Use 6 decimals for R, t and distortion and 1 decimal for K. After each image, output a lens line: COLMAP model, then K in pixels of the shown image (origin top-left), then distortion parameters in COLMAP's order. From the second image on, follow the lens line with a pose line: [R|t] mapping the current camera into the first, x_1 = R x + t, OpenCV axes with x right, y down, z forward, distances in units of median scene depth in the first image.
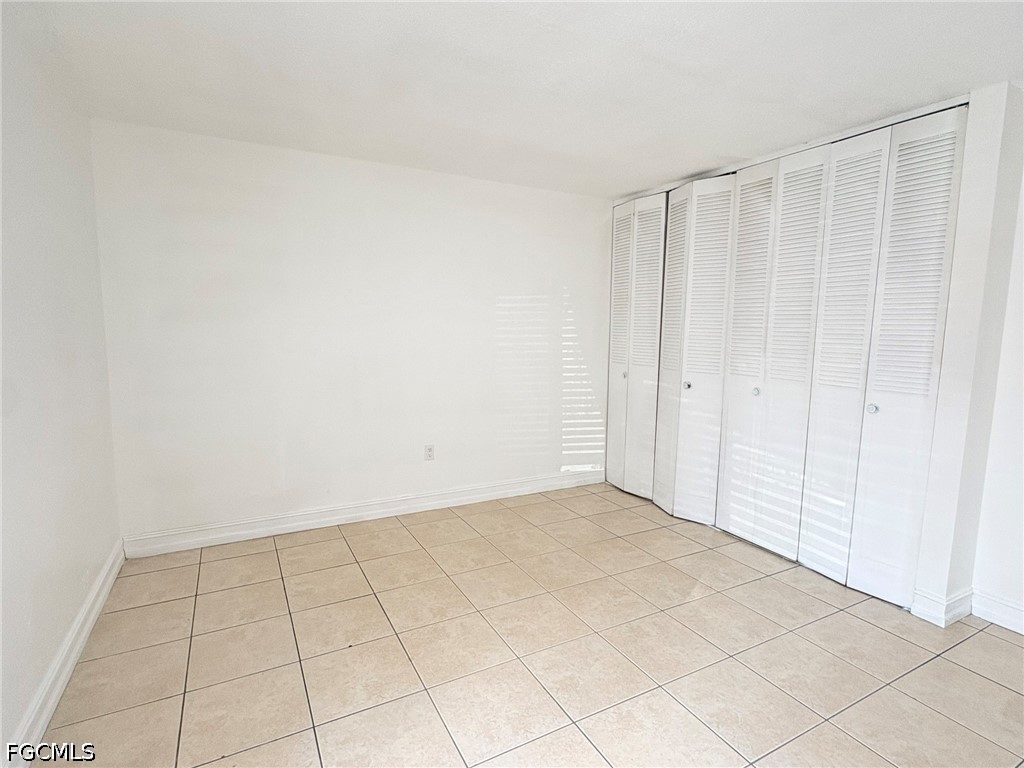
lens RADIAL K [[519.2, 0, 516.2], [0, 519.2, 390.0], [0, 0, 1]] dist [0.001591, 0.000202]
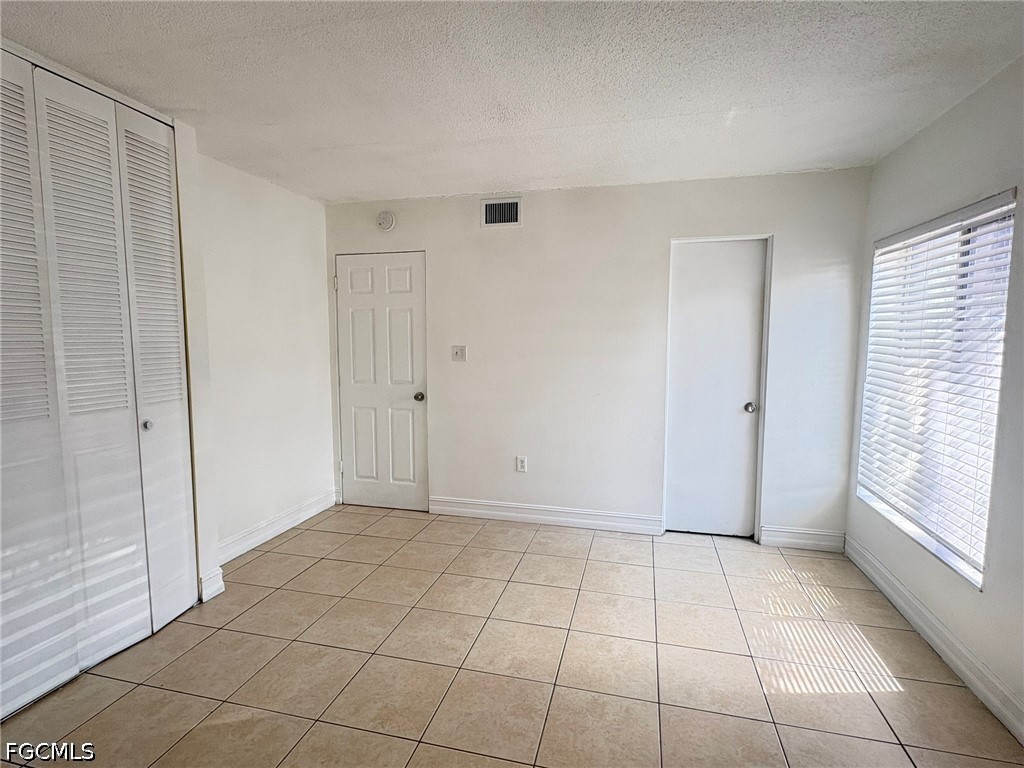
lens RADIAL K [[519.2, 0, 515.3], [0, 519.2, 386.5], [0, 0, 1]] dist [0.001591, 0.000202]
pose [[-0.735899, -0.080321, 0.672311, -0.320221], [0.068665, 0.978967, 0.192116, -0.135198], [-0.673601, 0.187543, -0.714905, 1.036716]]
